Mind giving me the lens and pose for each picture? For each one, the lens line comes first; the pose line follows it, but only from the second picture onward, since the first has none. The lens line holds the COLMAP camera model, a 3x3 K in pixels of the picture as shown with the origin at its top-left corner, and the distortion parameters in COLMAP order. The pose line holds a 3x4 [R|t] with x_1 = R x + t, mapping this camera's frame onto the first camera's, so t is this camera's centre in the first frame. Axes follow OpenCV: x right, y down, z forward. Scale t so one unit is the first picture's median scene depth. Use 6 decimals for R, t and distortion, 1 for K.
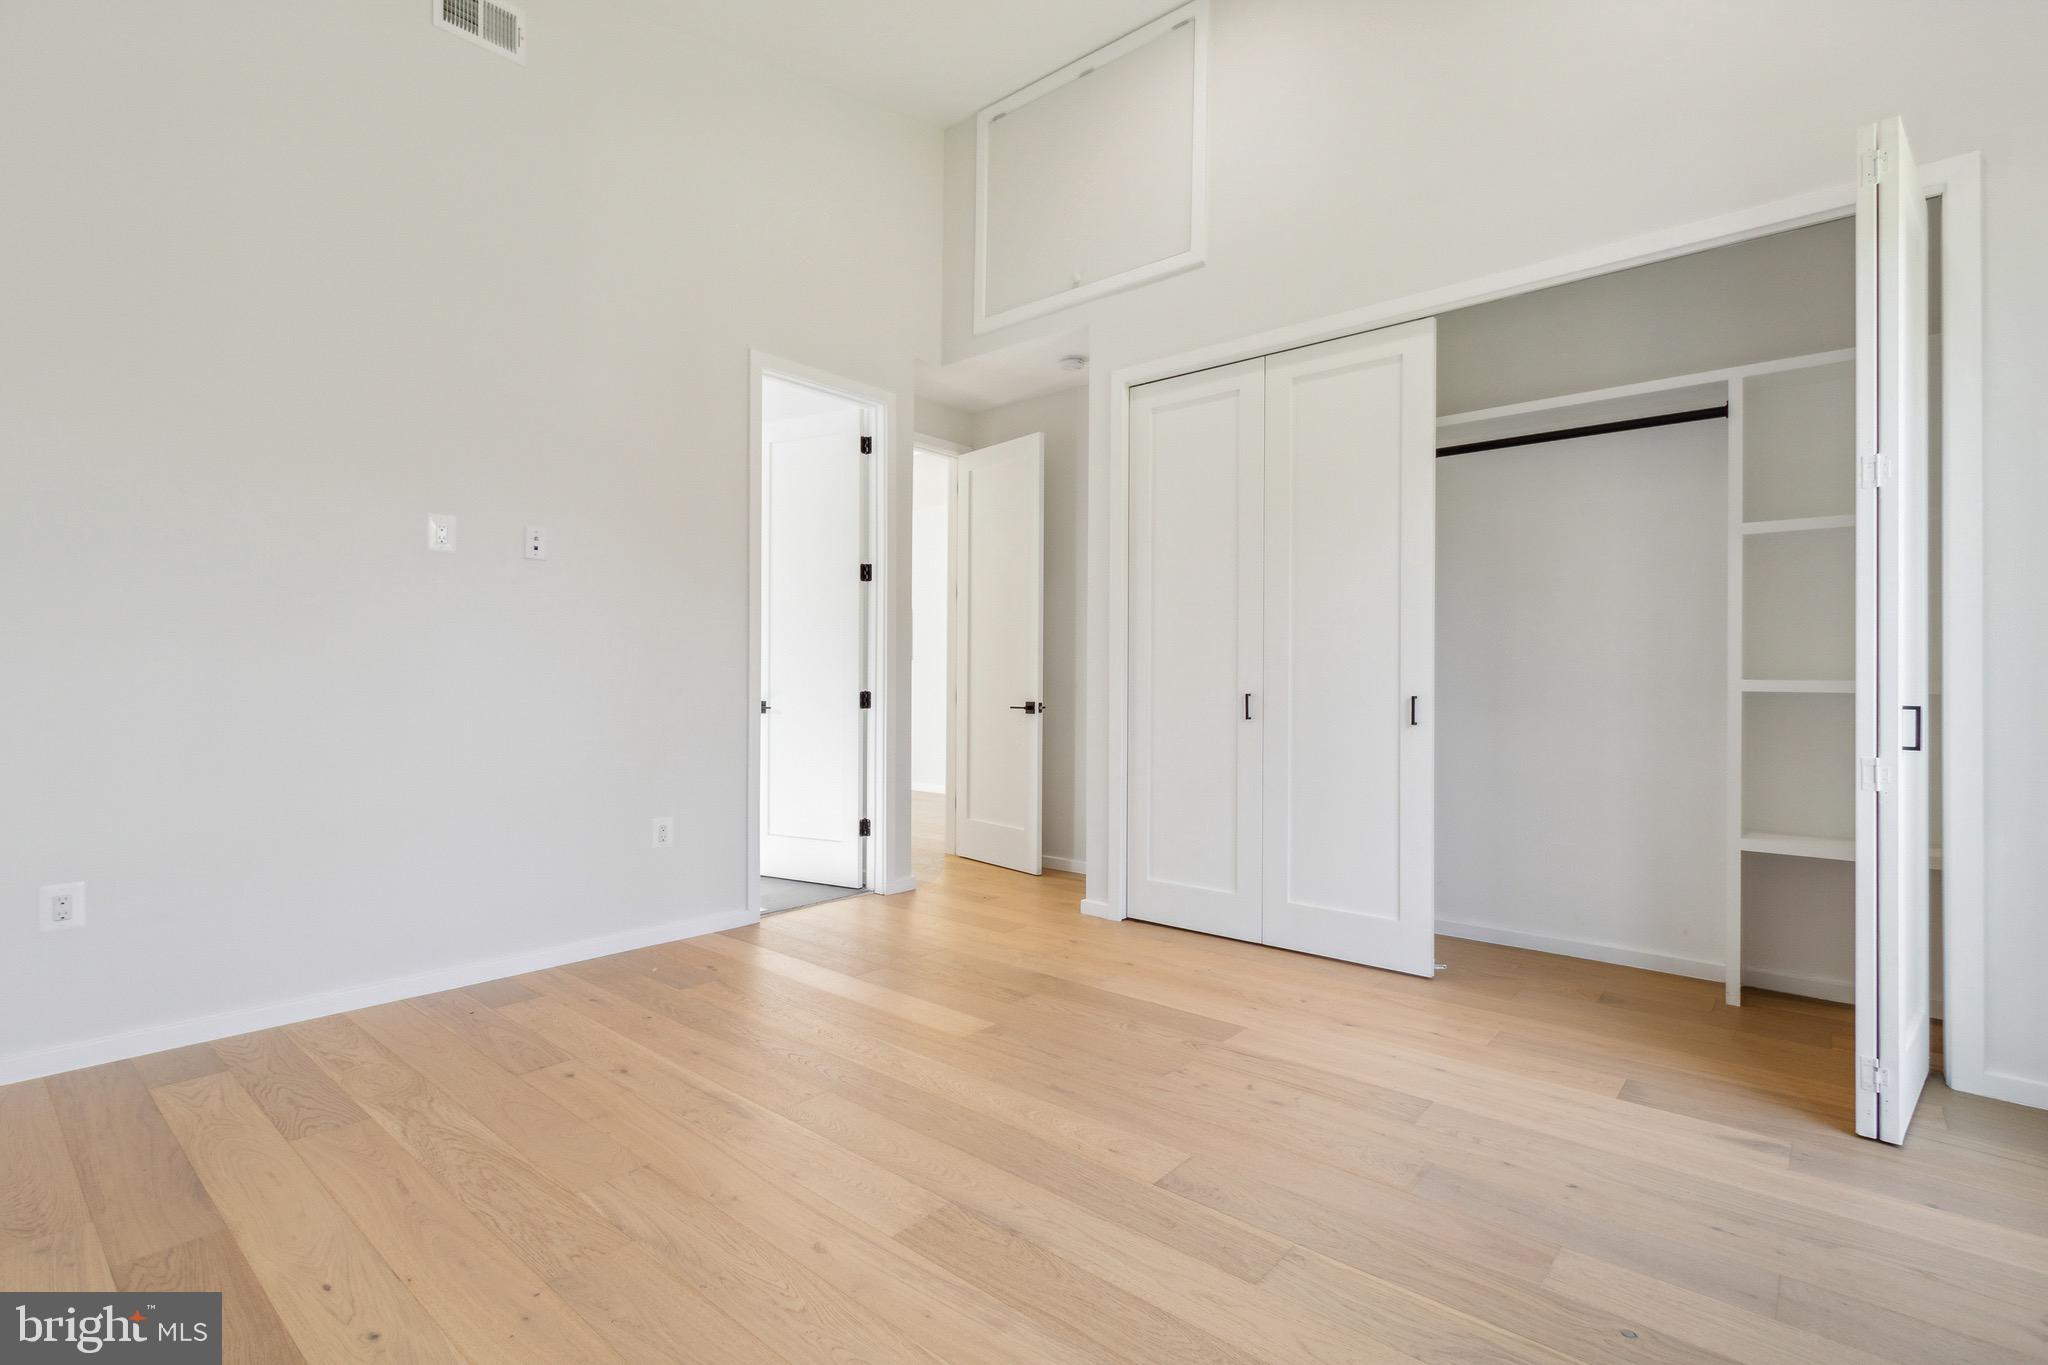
lens RADIAL K [[943.0, 0, 1016.0], [0, 943.0, 695.6], [0, 0, 1]] dist [0.002779, -0.001301]
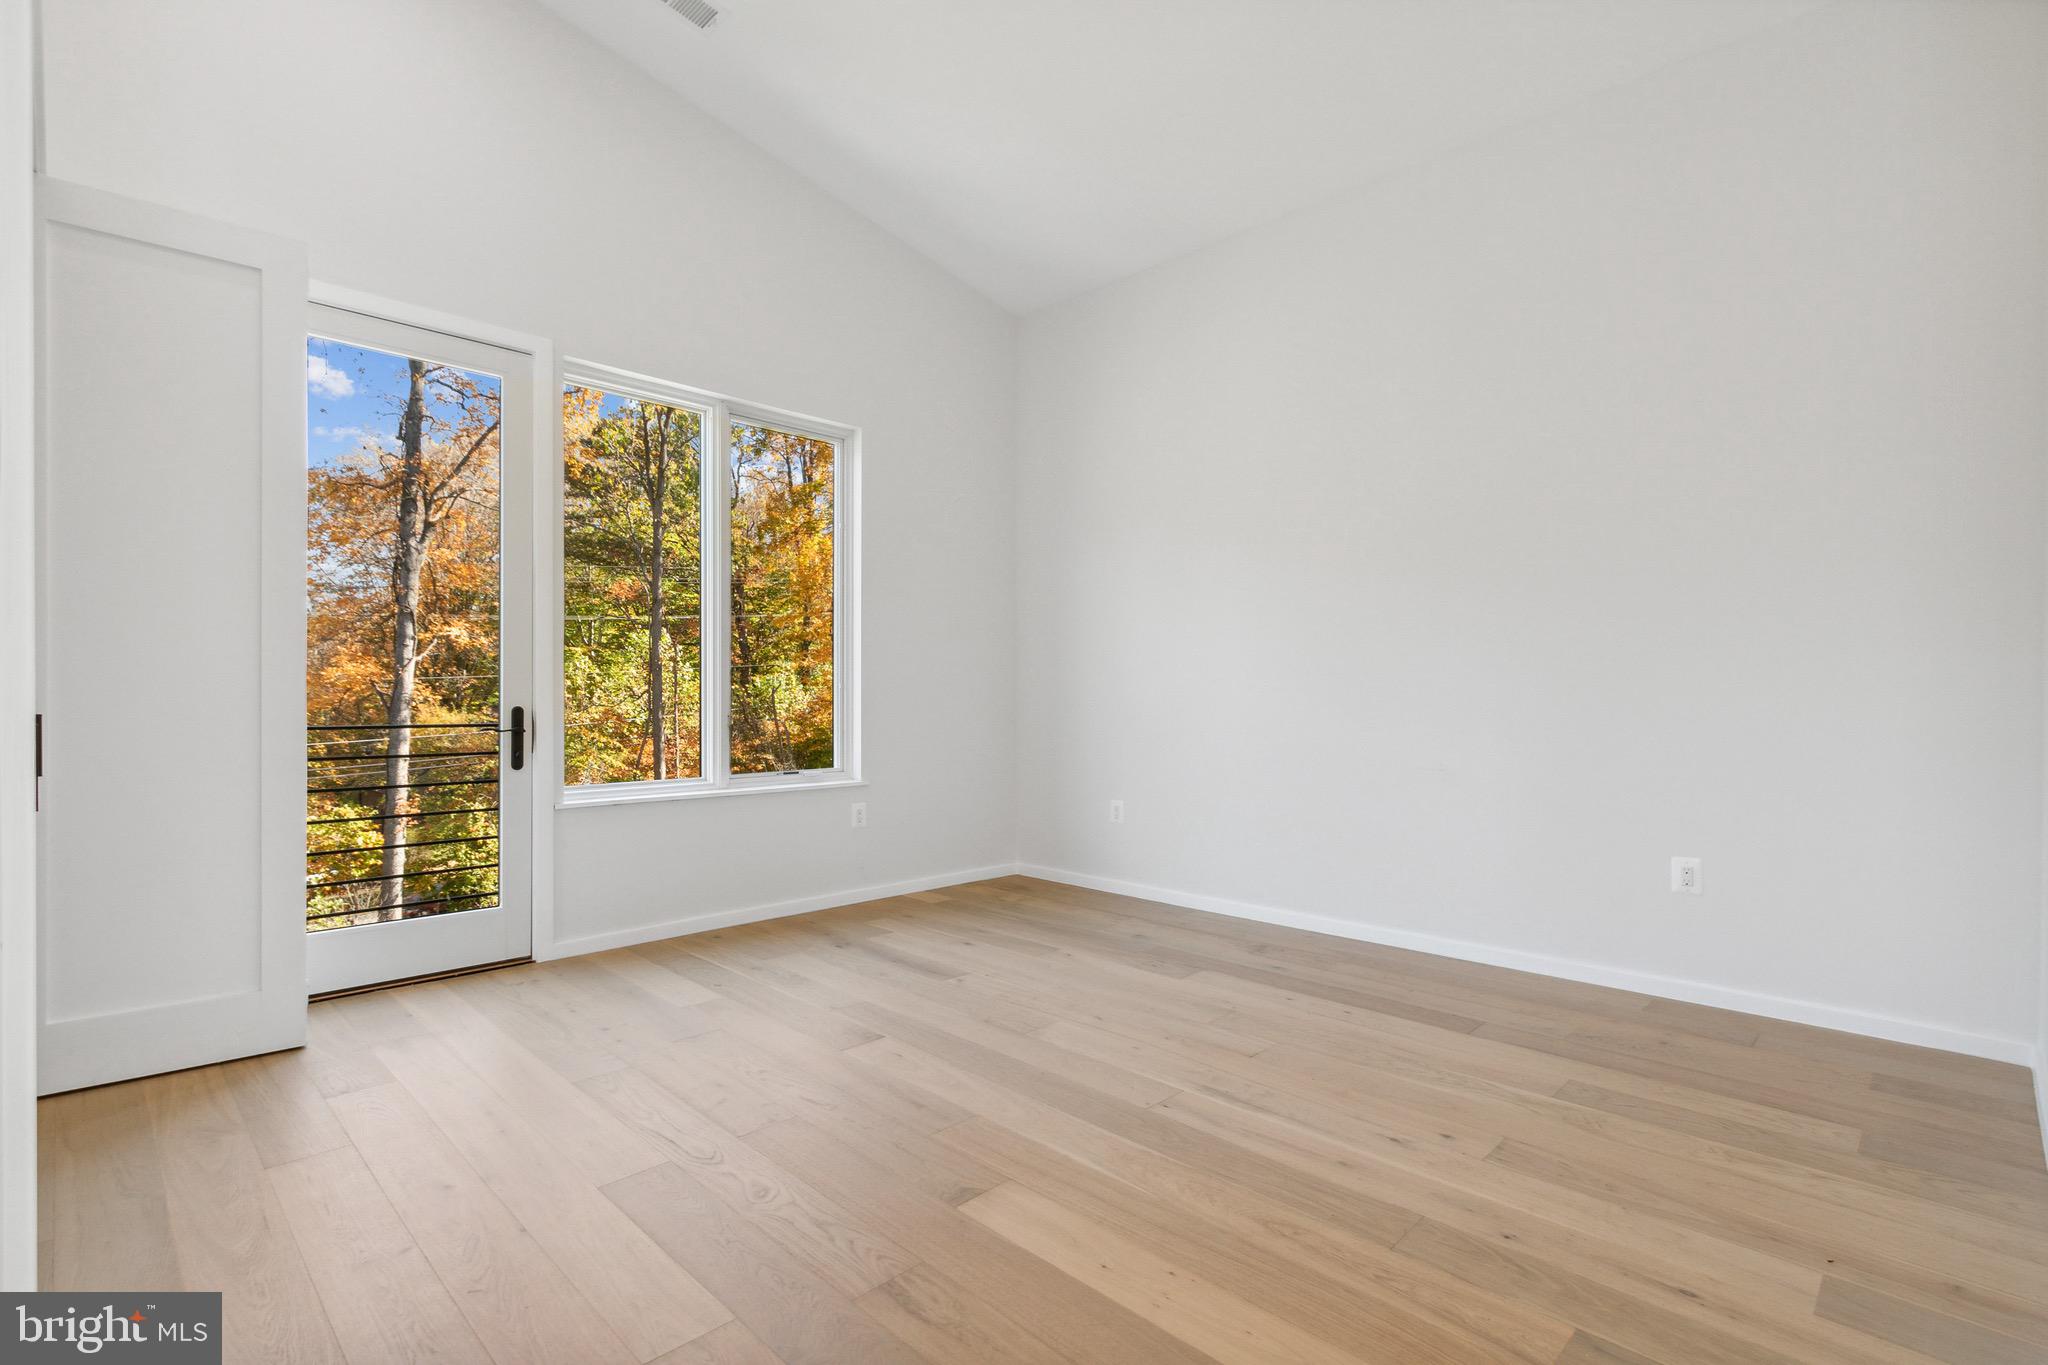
lens RADIAL K [[943.0, 0, 1016.0], [0, 943.0, 695.6], [0, 0, 1]] dist [0.002779, -0.001301]
pose [[-0.997183, -0.011825, 0.074069, -0.127056], [-0.010742, 0.999830, 0.015001, -0.027606], [-0.074234, 0.014164, -0.997140, 1.968718]]
